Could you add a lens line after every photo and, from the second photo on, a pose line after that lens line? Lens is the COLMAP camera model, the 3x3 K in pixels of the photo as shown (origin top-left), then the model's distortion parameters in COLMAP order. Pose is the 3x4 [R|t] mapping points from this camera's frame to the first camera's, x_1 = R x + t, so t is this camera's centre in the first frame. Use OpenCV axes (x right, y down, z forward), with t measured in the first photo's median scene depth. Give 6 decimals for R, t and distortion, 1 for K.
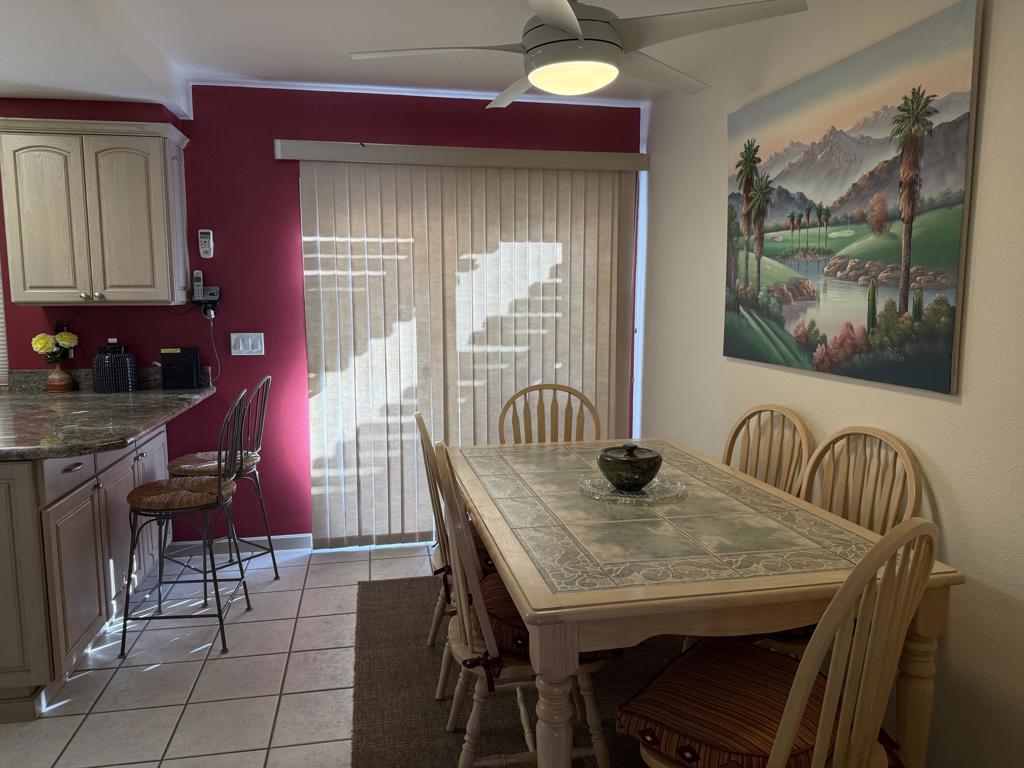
lens RADIAL K [[728.8, 0, 512.0], [0, 728.8, 384.0], [0, 0, 1]] dist [0.003681, 0.001889]
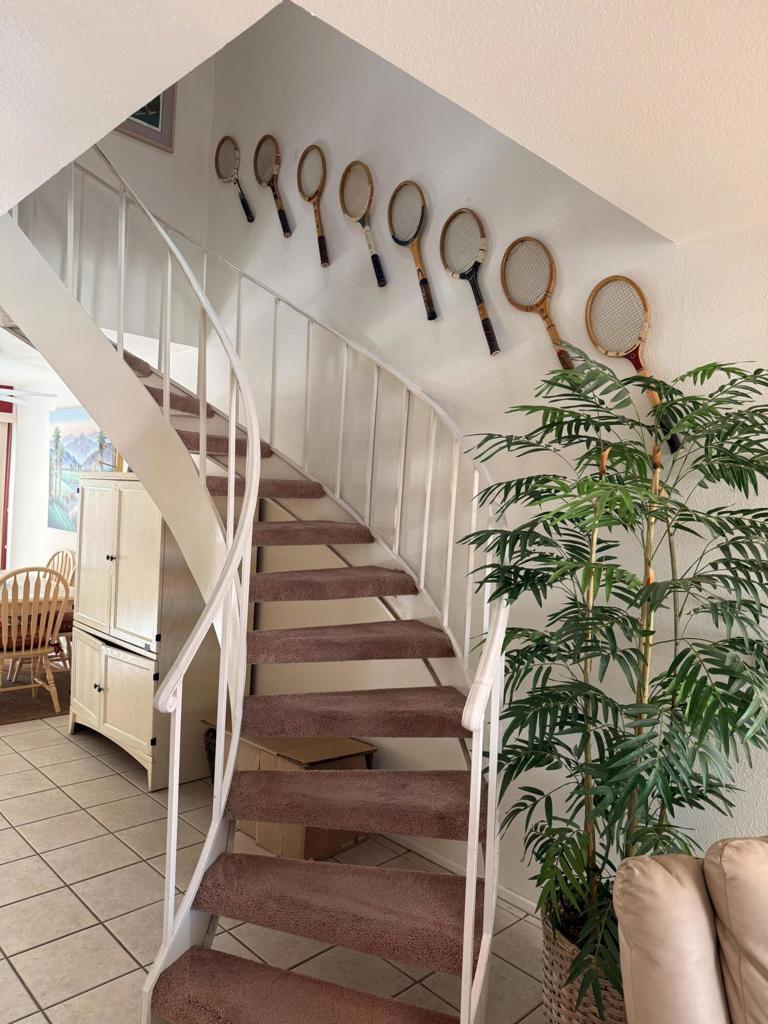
lens RADIAL K [[719.8, 0, 384.0], [0, 719.8, 512.0], [0, 0, 1]] dist [0.053234, -0.080172]
pose [[0.837775, 0.033569, 0.544982, -0.027884], [0.016434, 0.996106, -0.086619, 0.137129], [-0.545768, 0.081523, 0.833961, -1.504059]]
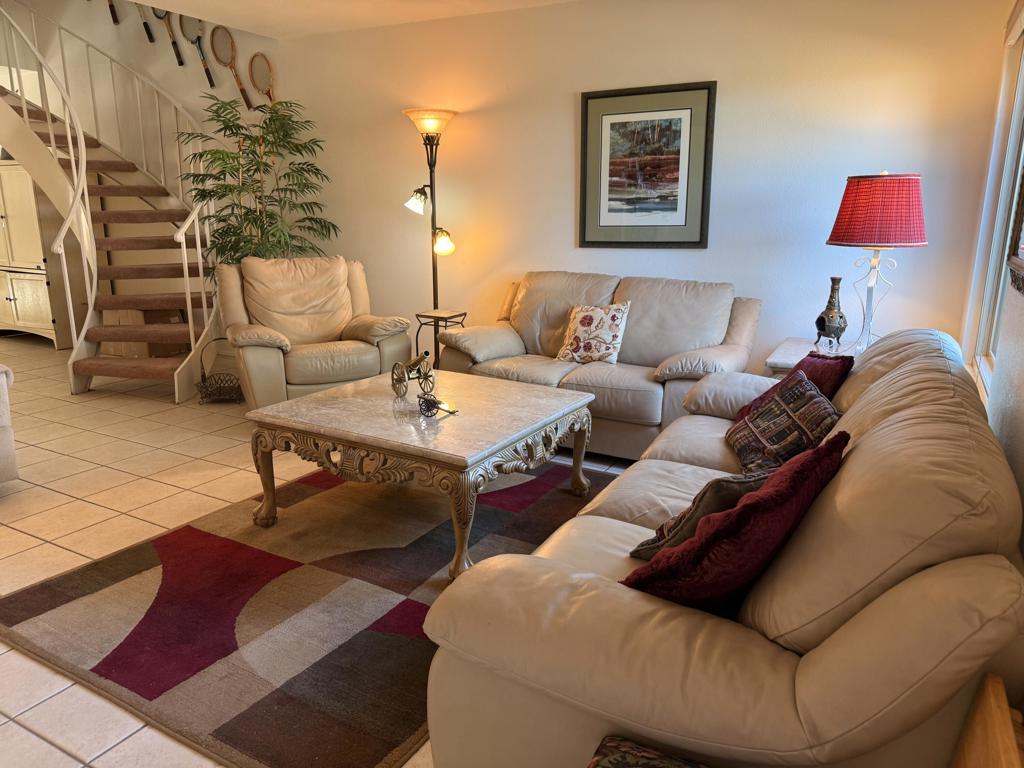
lens RADIAL K [[719.8, 0, 517.8], [0, 719.8, 388.1], [0, 0, 1]] dist [0.053234, -0.080172]
pose [[0.638750, -0.179760, 0.748121, -0.508434], [0.082491, 0.982720, 0.165699, 0.408346], [-0.764980, -0.044127, 0.642541, -2.876735]]
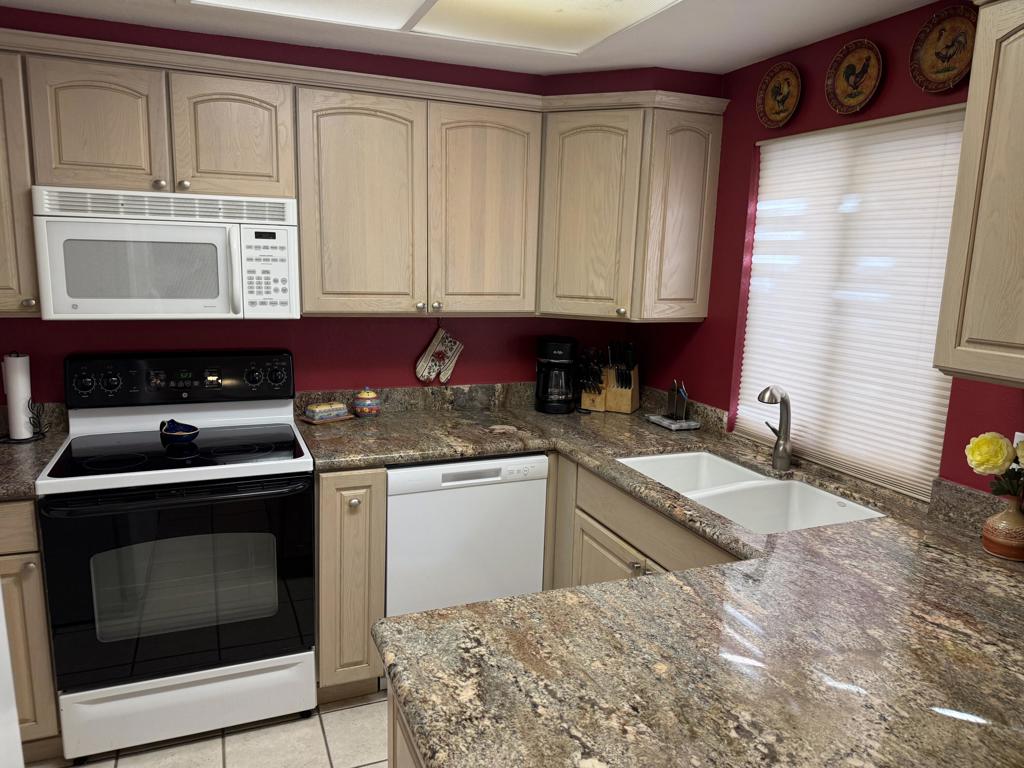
lens RADIAL K [[719.8, 0, 517.8], [0, 719.8, 388.1], [0, 0, 1]] dist [0.053234, -0.080172]
pose [[0.202094, 0.183285, -0.962063, -0.364521], [-0.145507, 0.977049, 0.155574, -0.179882], [0.968497, 0.108546, 0.224125, 0.843370]]
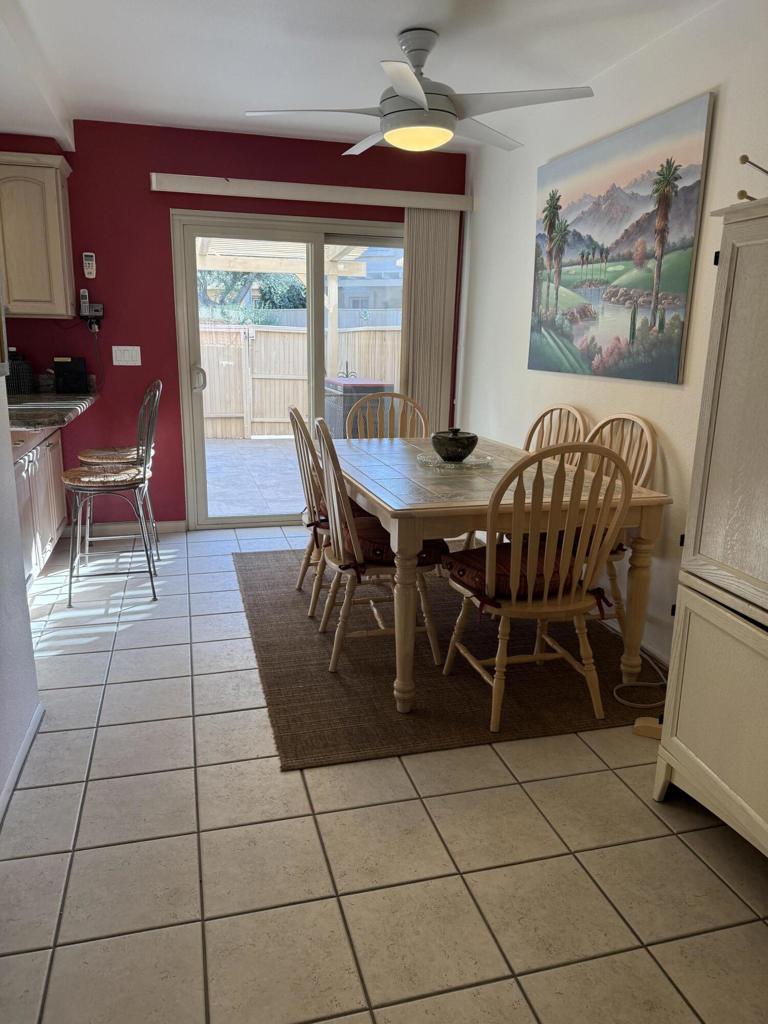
lens RADIAL K [[719.8, 0, 384.0], [0, 719.8, 512.0], [0, 0, 1]] dist [0.053234, -0.080172]
pose [[0.996937, 0.000797, 0.078209, -0.070523], [-0.010086, 0.992909, 0.118445, 0.079786], [-0.077560, -0.118871, 0.989876, -0.317191]]
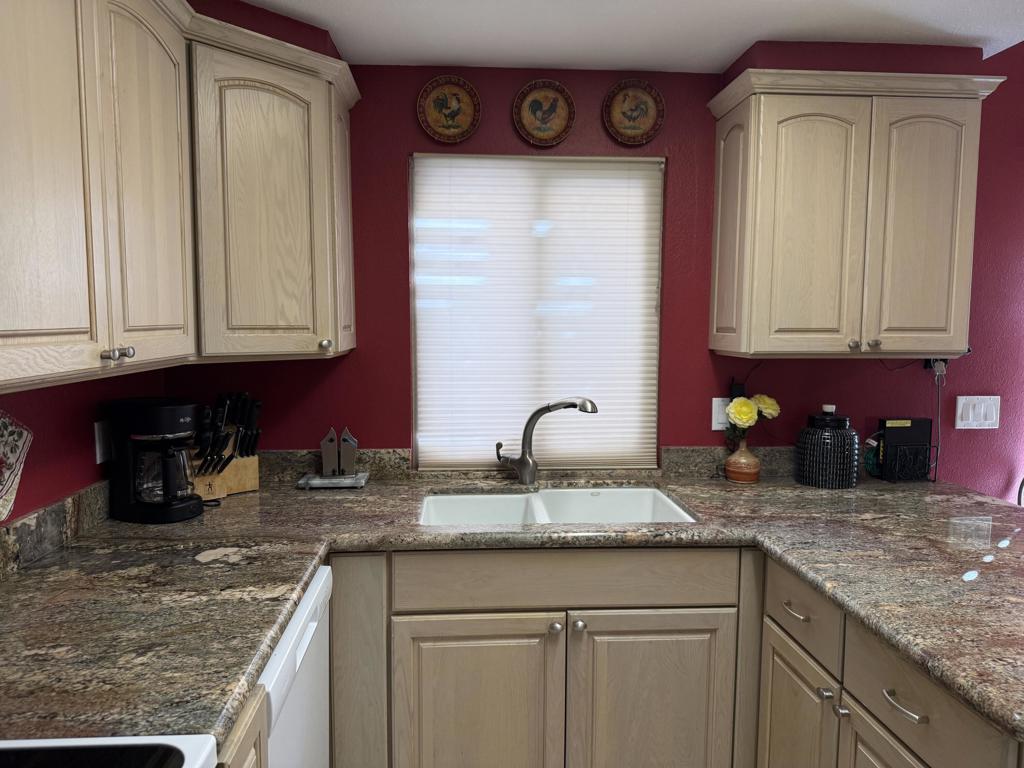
lens RADIAL K [[719.8, 0, 517.8], [0, 719.8, 388.1], [0, 0, 1]] dist [0.053234, -0.080172]
pose [[0.993007, 0.018810, -0.116543, -1.100252], [-0.021726, 0.999481, -0.023795, -0.081550], [0.116035, 0.026161, 0.992901, 0.446924]]
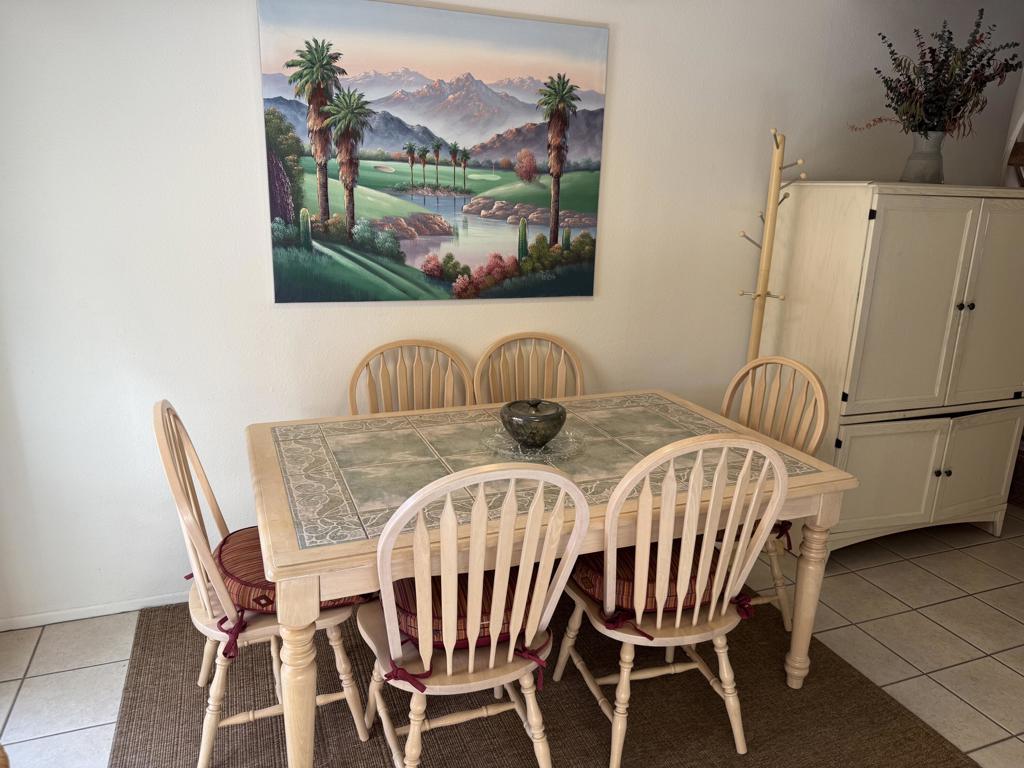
lens RADIAL K [[718.7, 0, 509.5], [0, 718.7, 387.8], [0, 0, 1]] dist [0.172341, -0.364359]
pose [[-0.163443, -0.259989, 0.951678, -0.715462], [0.094417, 0.956100, 0.277413, -0.193427], [-0.982024, 0.135196, -0.131721, 1.108714]]
